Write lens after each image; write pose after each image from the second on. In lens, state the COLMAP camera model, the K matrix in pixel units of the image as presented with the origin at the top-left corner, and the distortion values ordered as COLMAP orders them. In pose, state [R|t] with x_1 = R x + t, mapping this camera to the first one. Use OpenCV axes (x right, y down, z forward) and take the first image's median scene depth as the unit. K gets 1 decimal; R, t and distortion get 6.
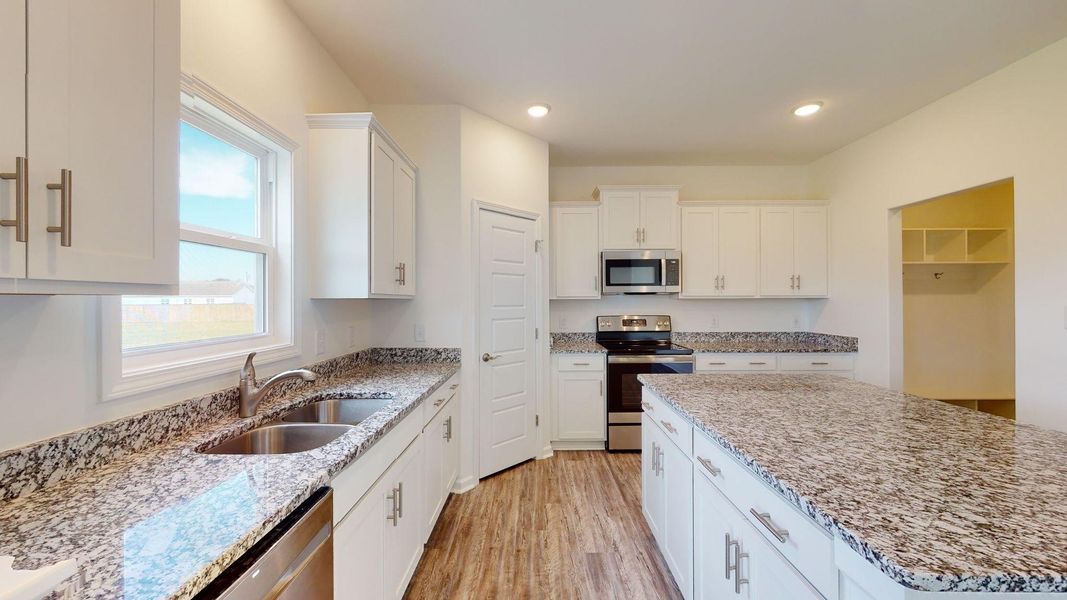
lens RADIAL K [[390.8, 0, 533.5], [0, 390.8, 300.0], [0, 0, 1]] dist [-0.000458, -0.000006]
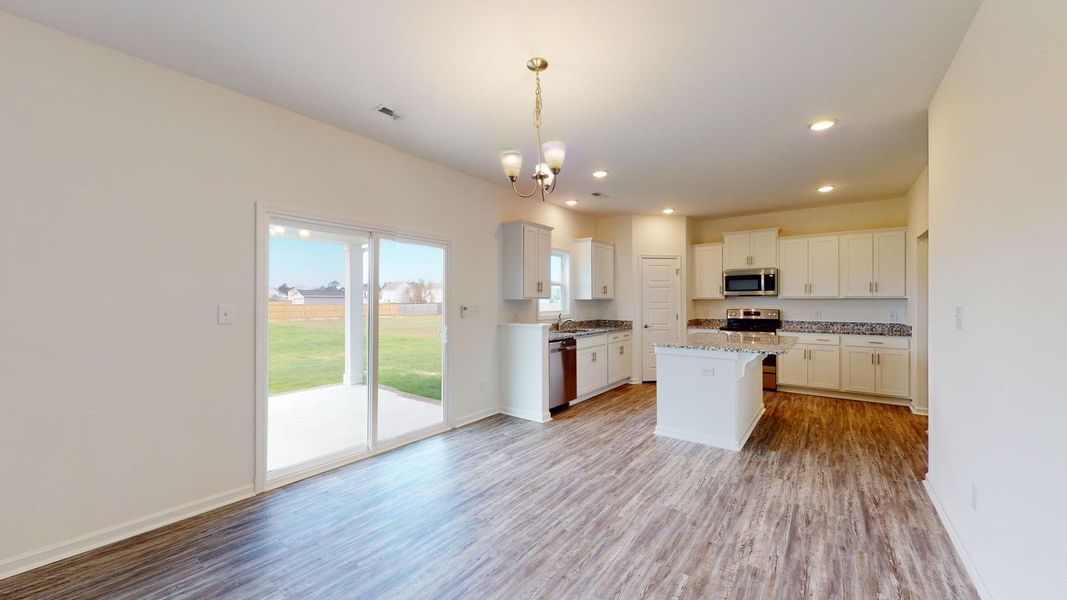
lens RADIAL K [[390.8, 0, 533.5], [0, 390.8, 300.0], [0, 0, 1]] dist [-0.000458, -0.000006]
pose [[0.801160, -0.001081, -0.598449, 0.579406], [0.001381, 0.999999, 0.000043, 0.000266], [0.598448, -0.000861, 0.801161, -0.948819]]
